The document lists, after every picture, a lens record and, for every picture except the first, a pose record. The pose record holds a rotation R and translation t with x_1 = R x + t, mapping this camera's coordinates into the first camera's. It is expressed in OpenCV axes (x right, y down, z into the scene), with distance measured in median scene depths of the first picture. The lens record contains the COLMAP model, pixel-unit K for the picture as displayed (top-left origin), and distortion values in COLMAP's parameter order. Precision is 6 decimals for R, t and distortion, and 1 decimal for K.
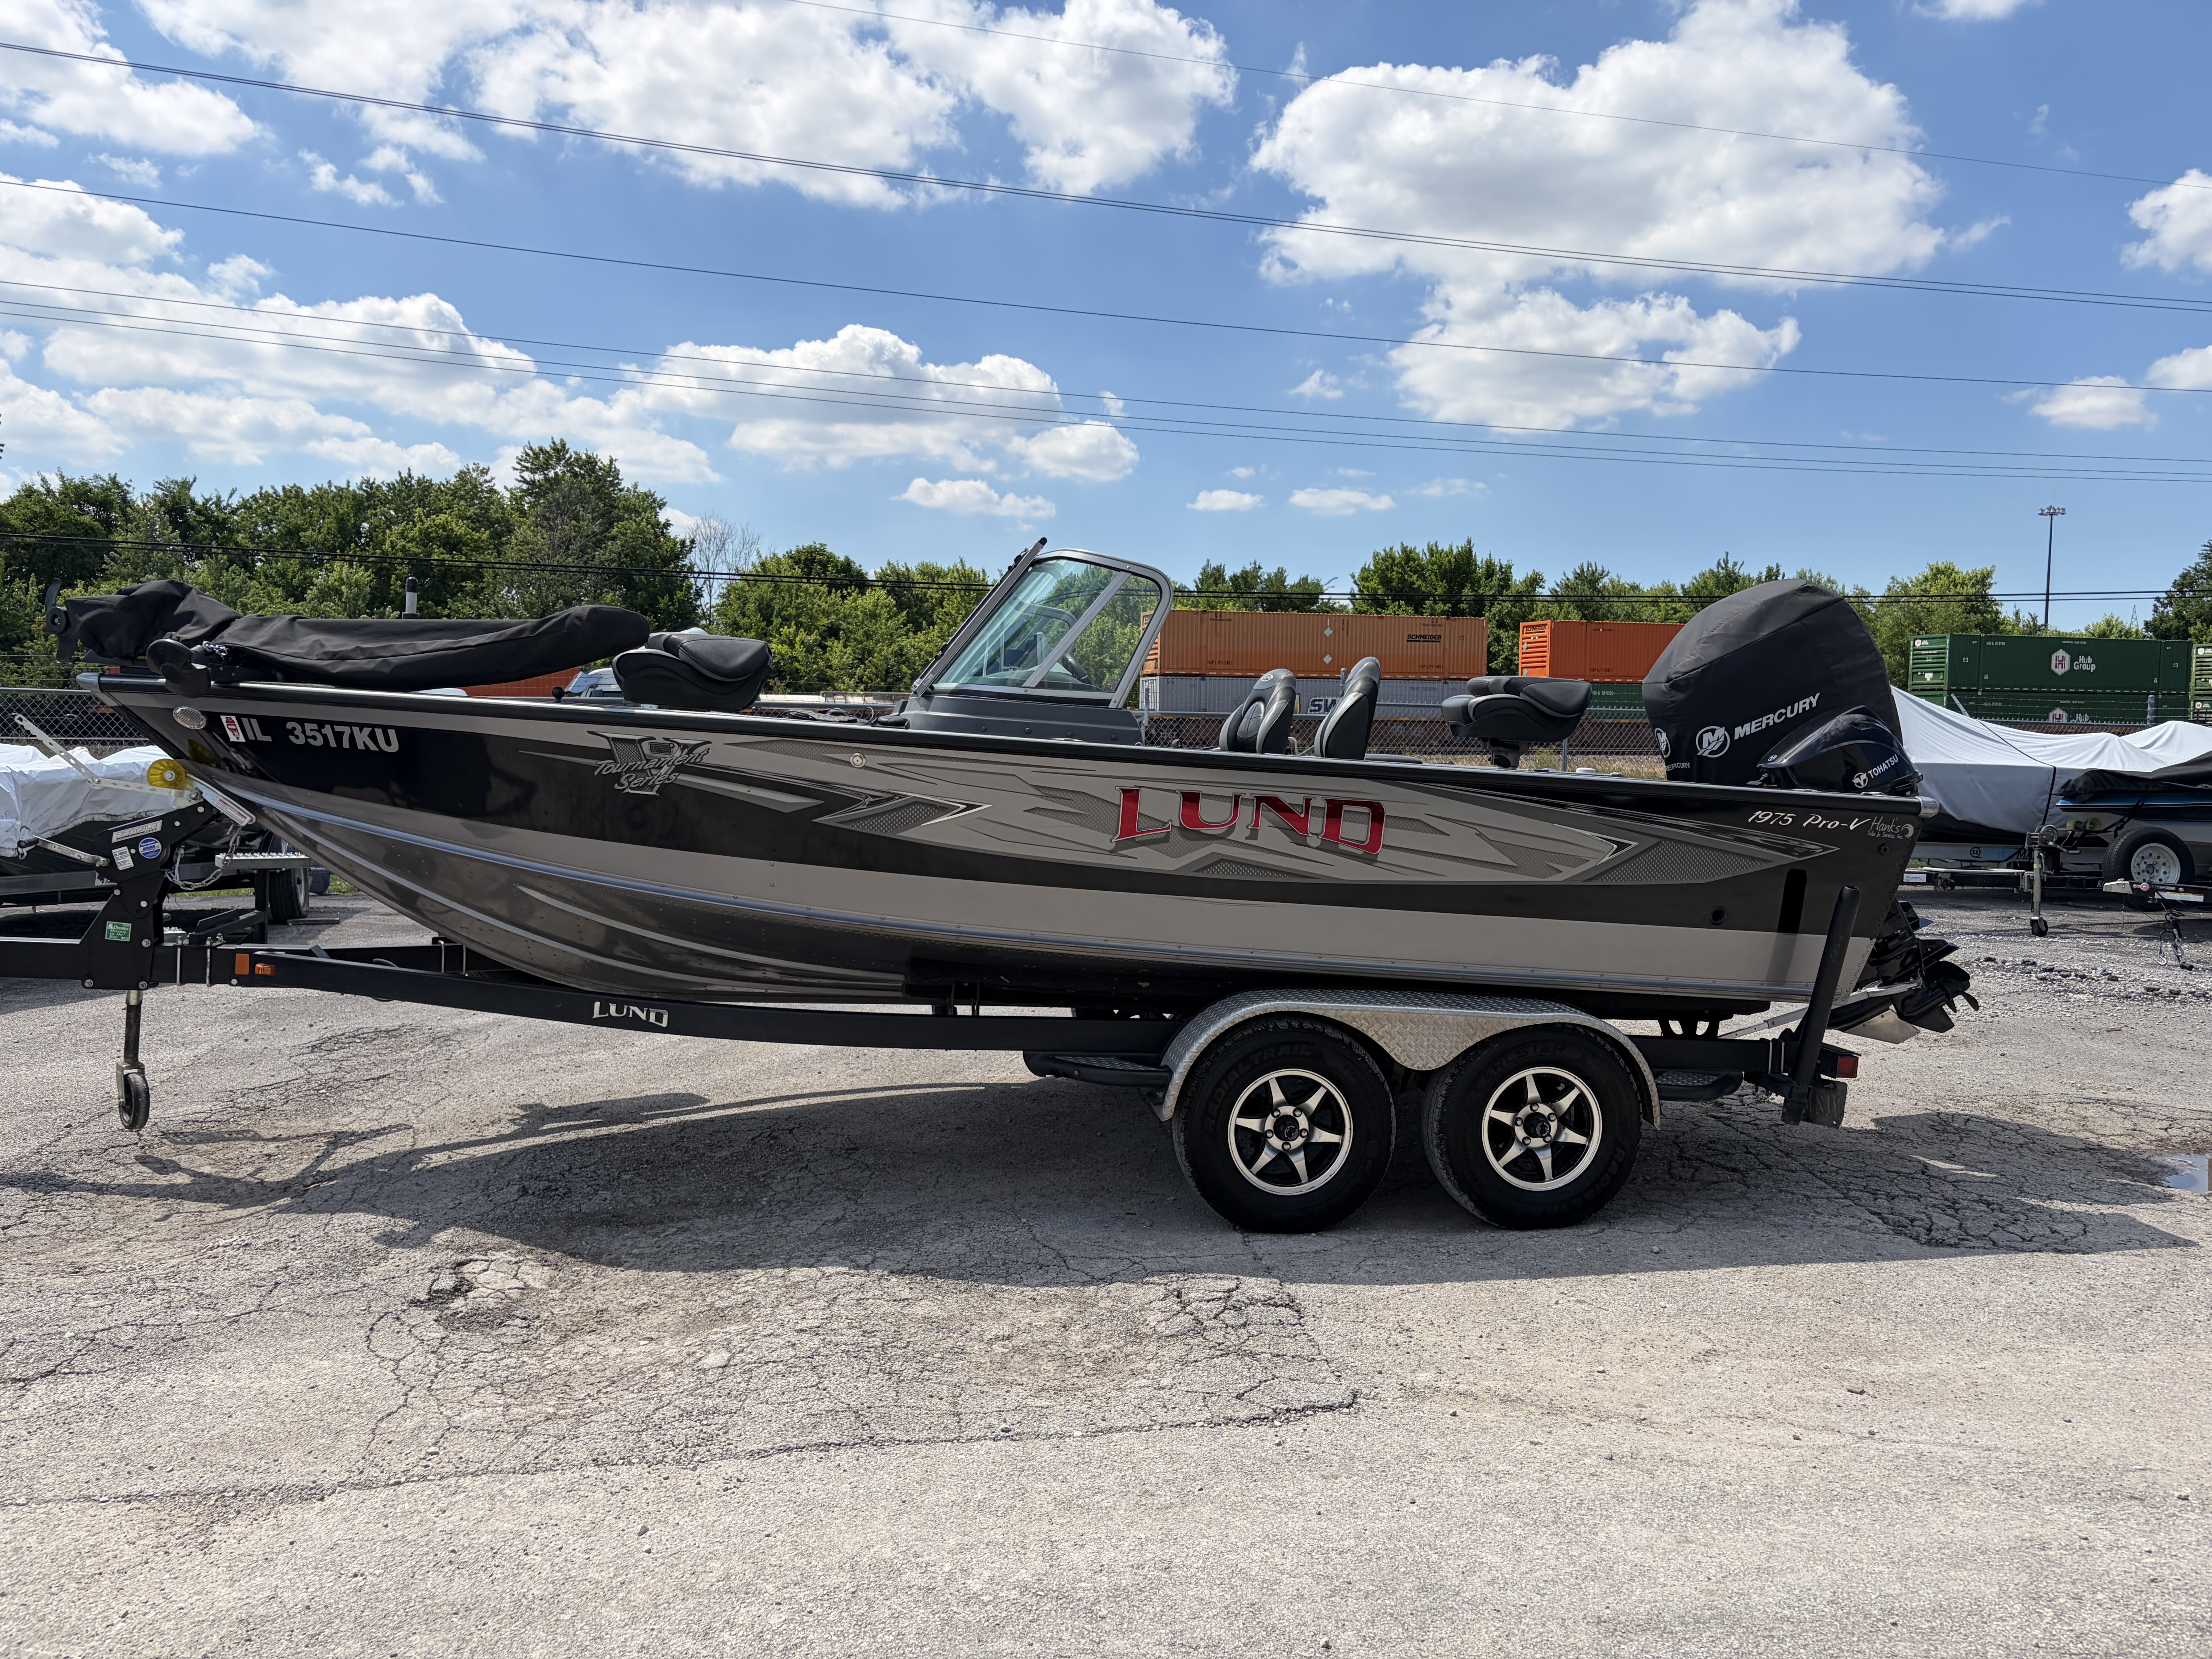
lens RADIAL K [[1683.3, 0, 1103.1], [0, 1683.3, 811.9], [0, 0, 1]] dist [0.046285, -0.054800]
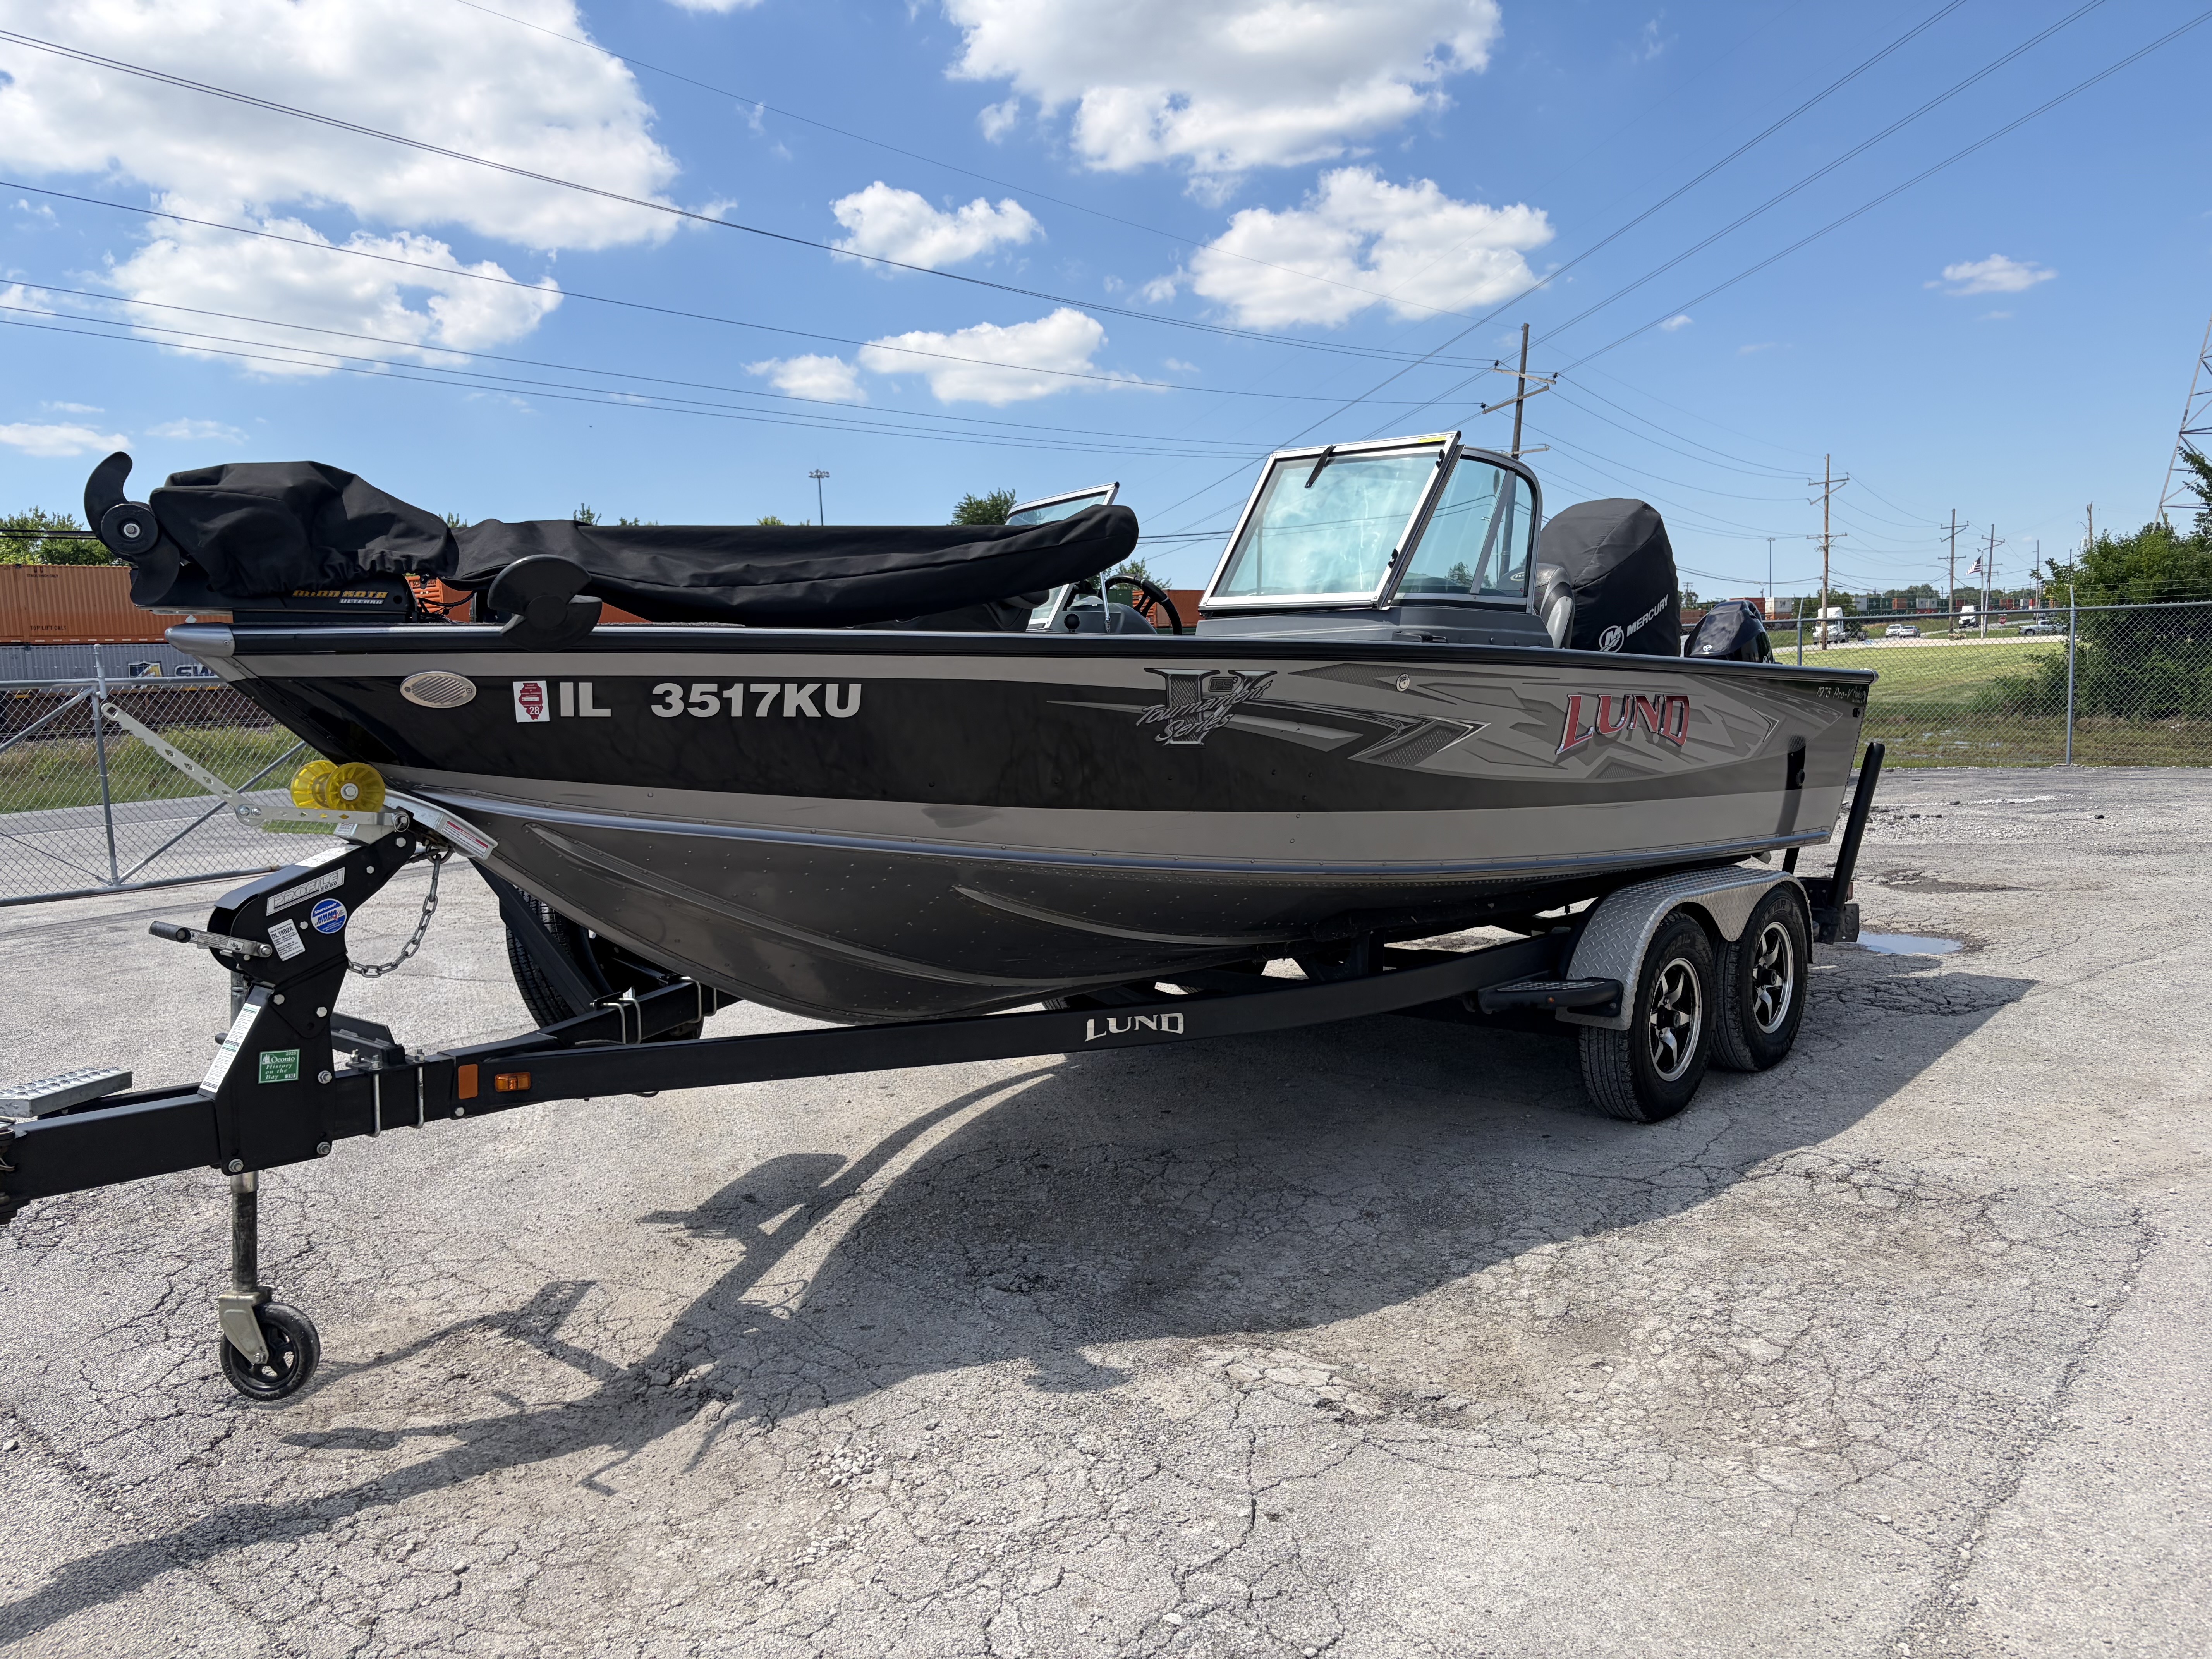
lens RADIAL K [[1674.4, 0, 1106.0], [0, 1674.4, 829.5], [0, 0, 1]] dist [0.052665, -0.058424]
pose [[0.767698, -0.111292, 0.631073, -0.696652], [0.088344, 0.993781, 0.067787, -0.023853], [-0.634692, 0.003711, 0.772756, 0.360125]]
